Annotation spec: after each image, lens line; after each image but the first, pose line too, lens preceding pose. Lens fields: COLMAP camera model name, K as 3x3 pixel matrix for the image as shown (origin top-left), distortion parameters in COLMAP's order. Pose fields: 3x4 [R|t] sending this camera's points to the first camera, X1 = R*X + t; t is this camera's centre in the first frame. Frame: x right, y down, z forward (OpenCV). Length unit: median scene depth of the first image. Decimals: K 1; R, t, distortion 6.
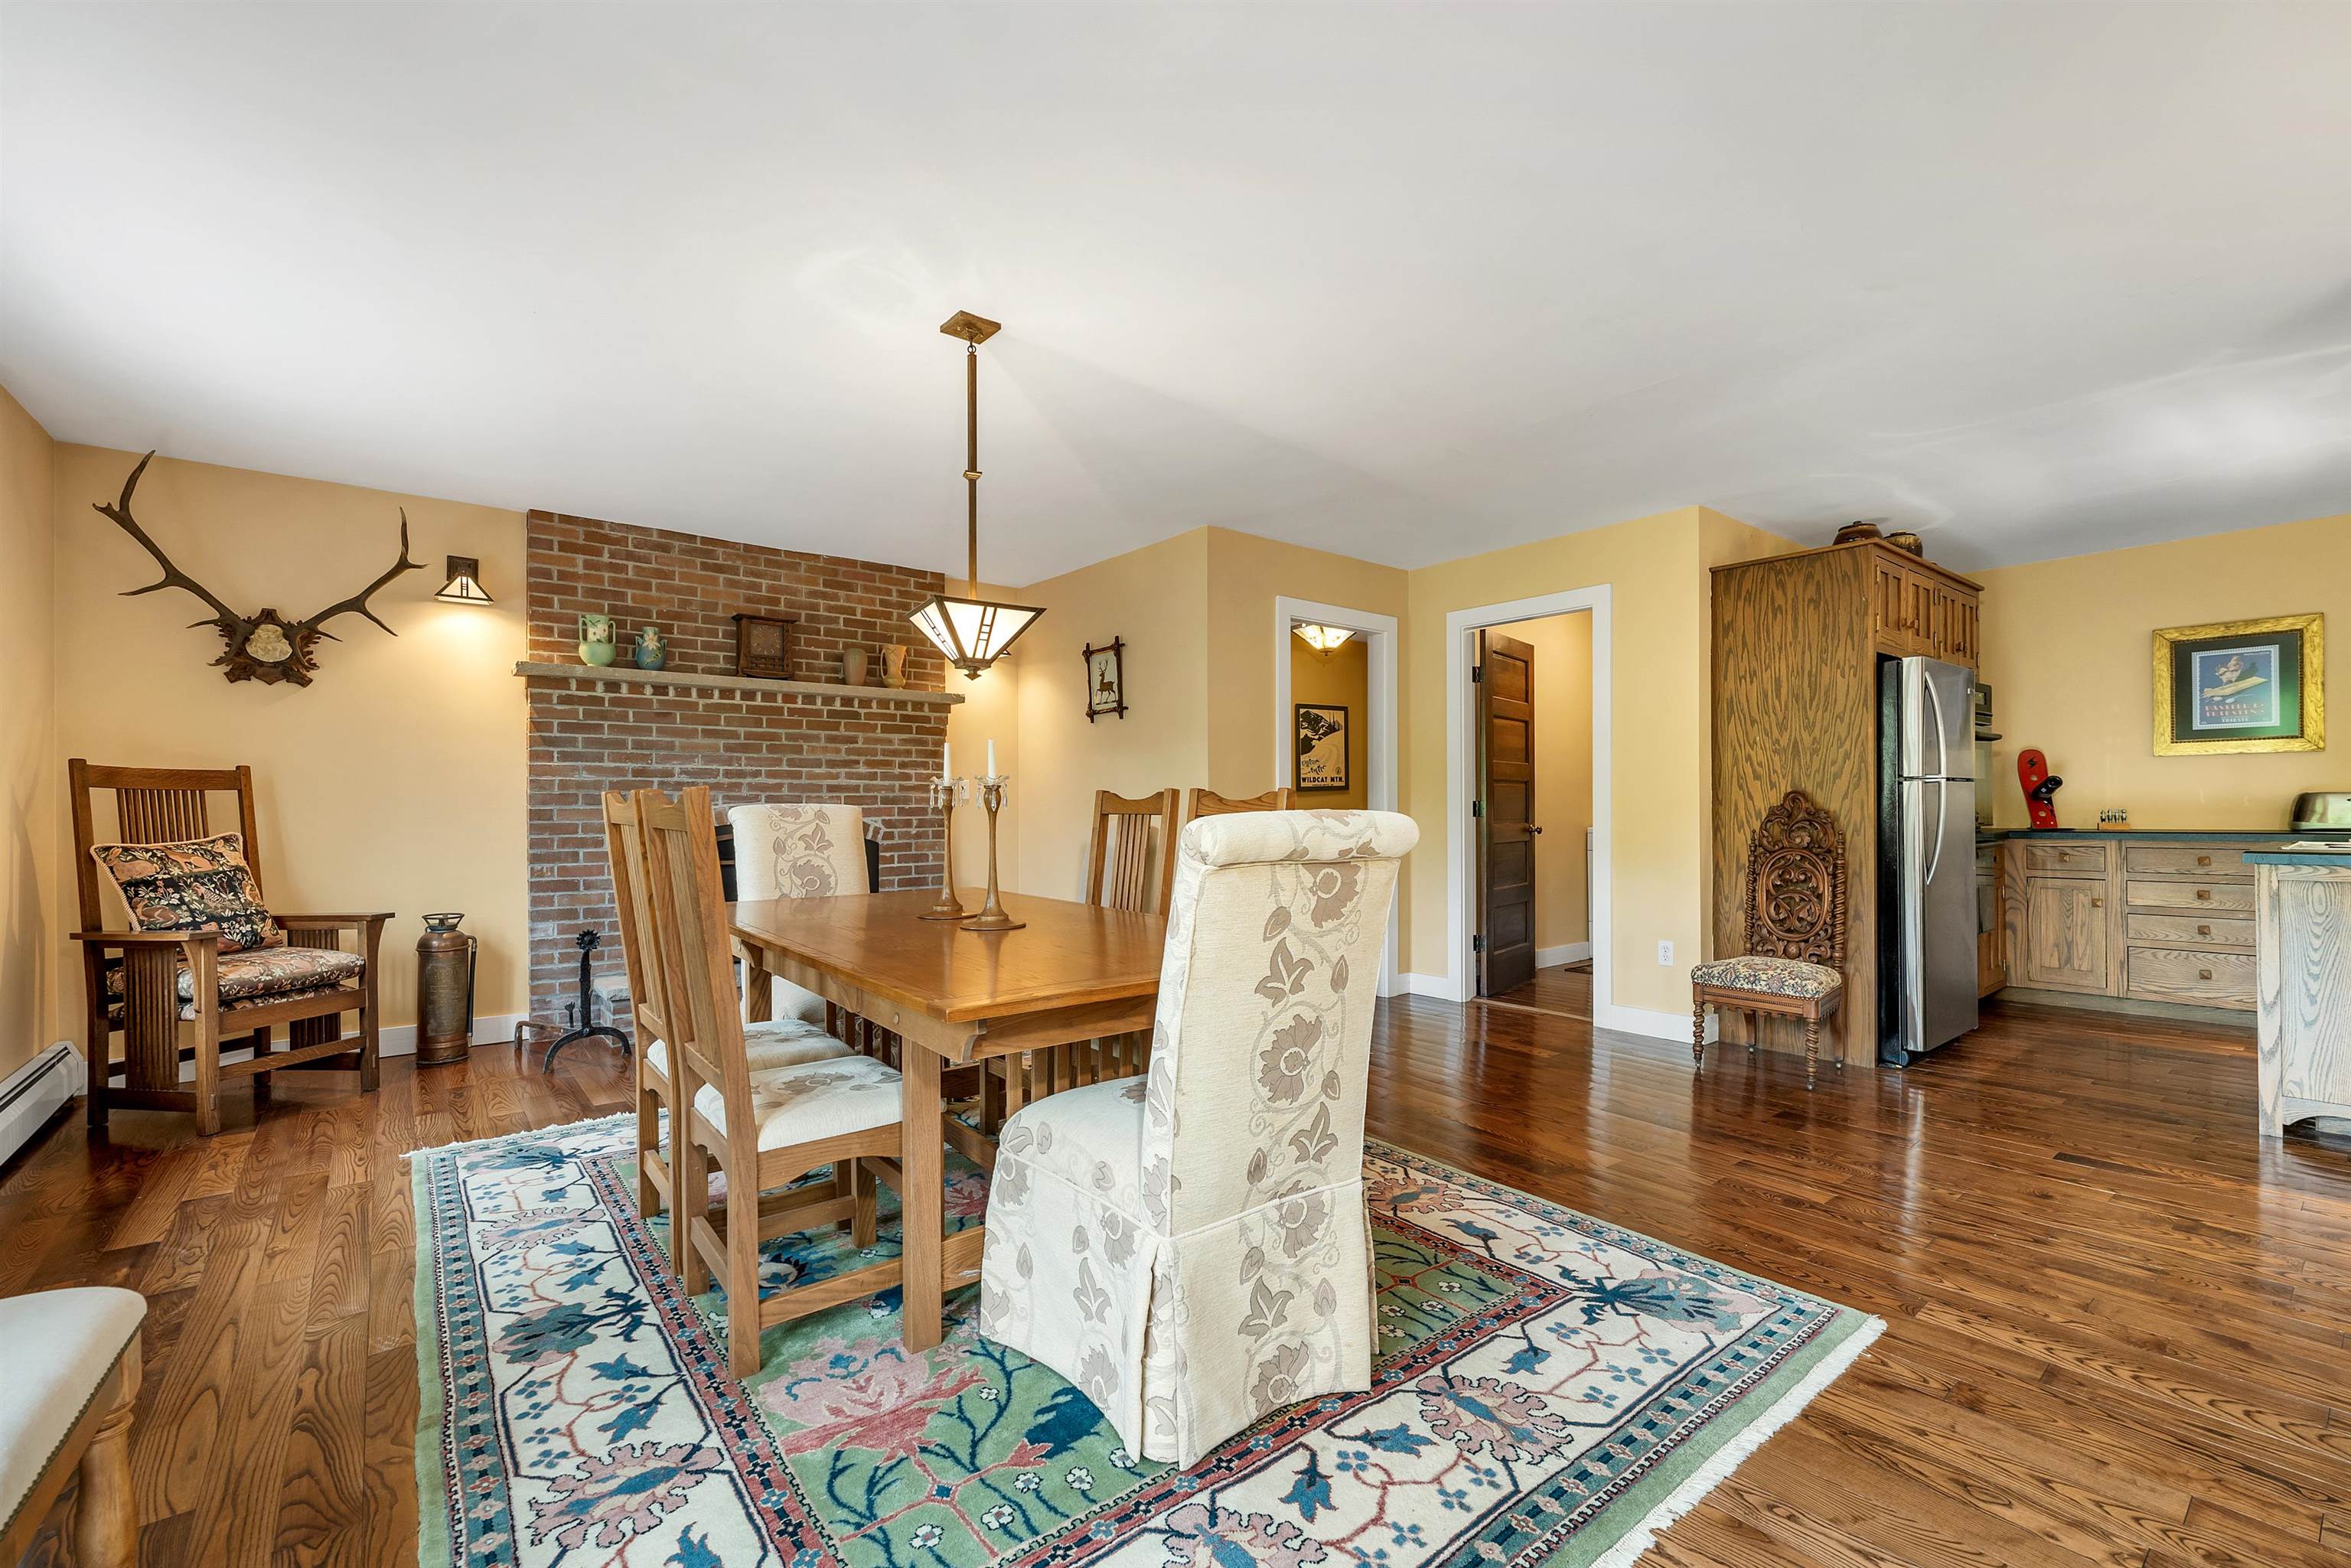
lens RADIAL K [[995.4, 0, 1175.5], [0, 995.4, 784.0], [0, 0, 1]] dist [-0.000890, -0.001305]
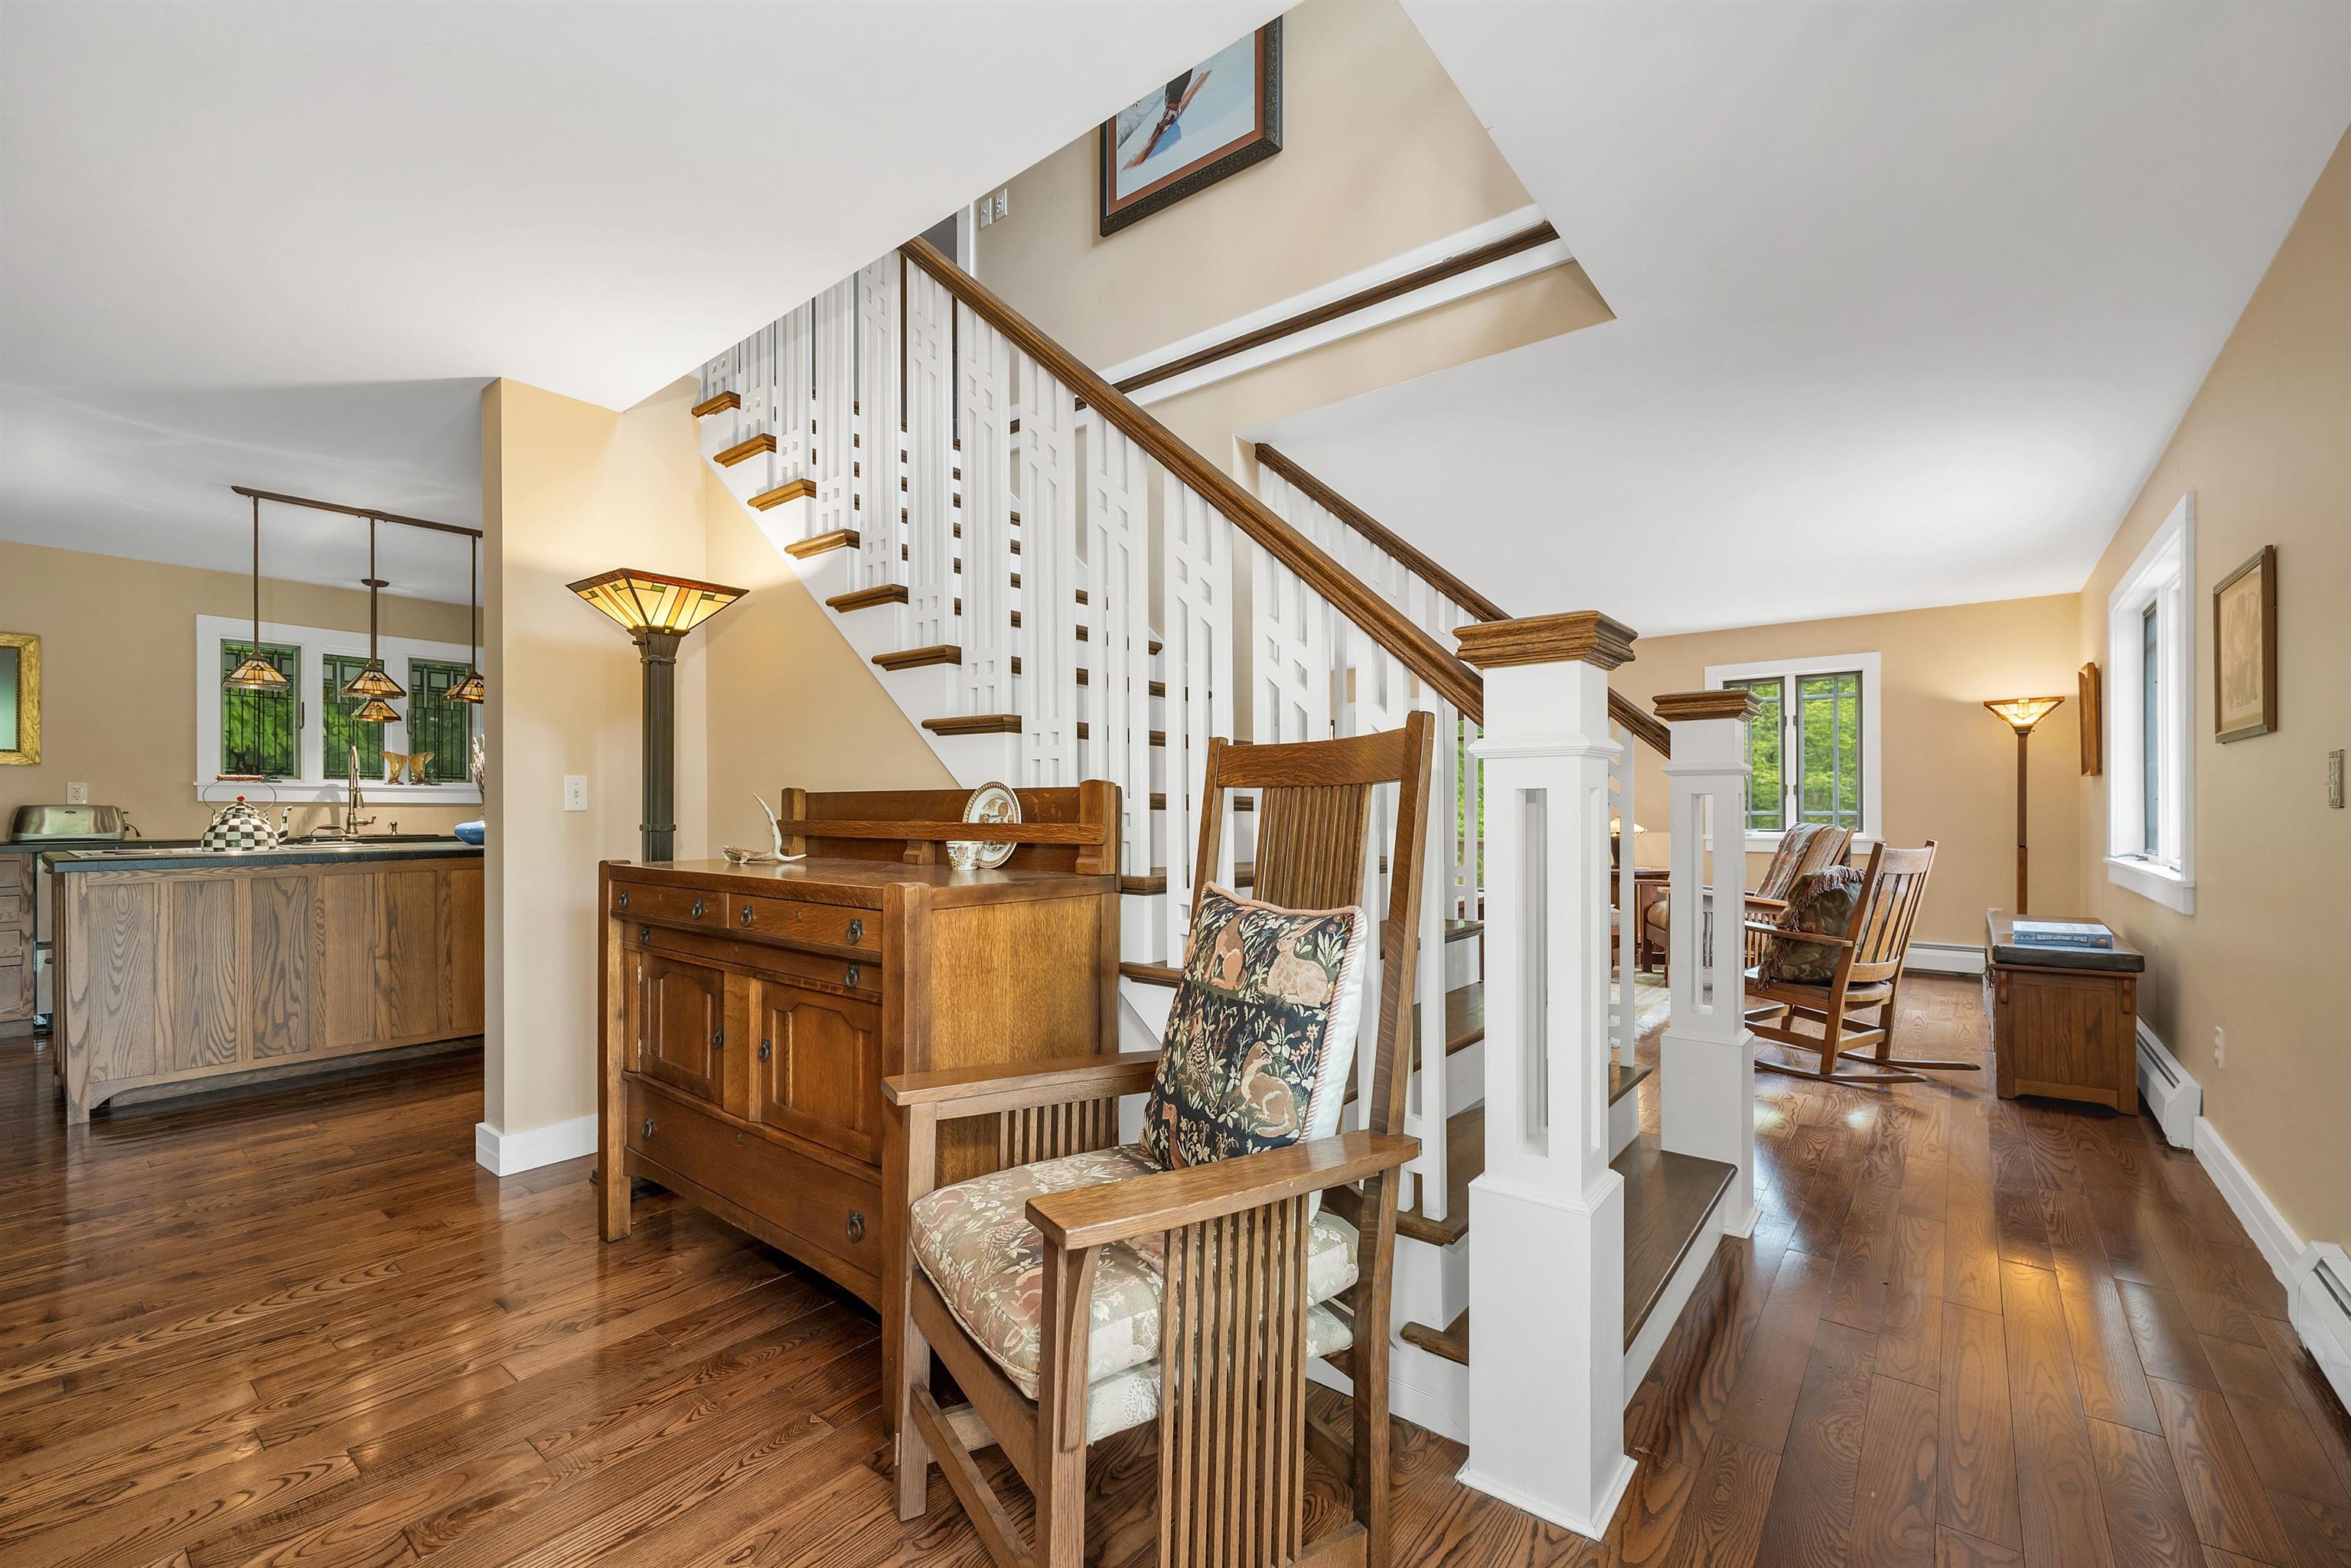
lens RADIAL K [[995.4, 0, 1175.5], [0, 995.4, 784.0], [0, 0, 1]] dist [-0.000890, -0.001305]
pose [[-0.226756, 0.026743, 0.973584, -0.226312], [-0.014439, 0.999421, -0.030815, 0.001469], [-0.973845, -0.021045, -0.226239, 0.090338]]
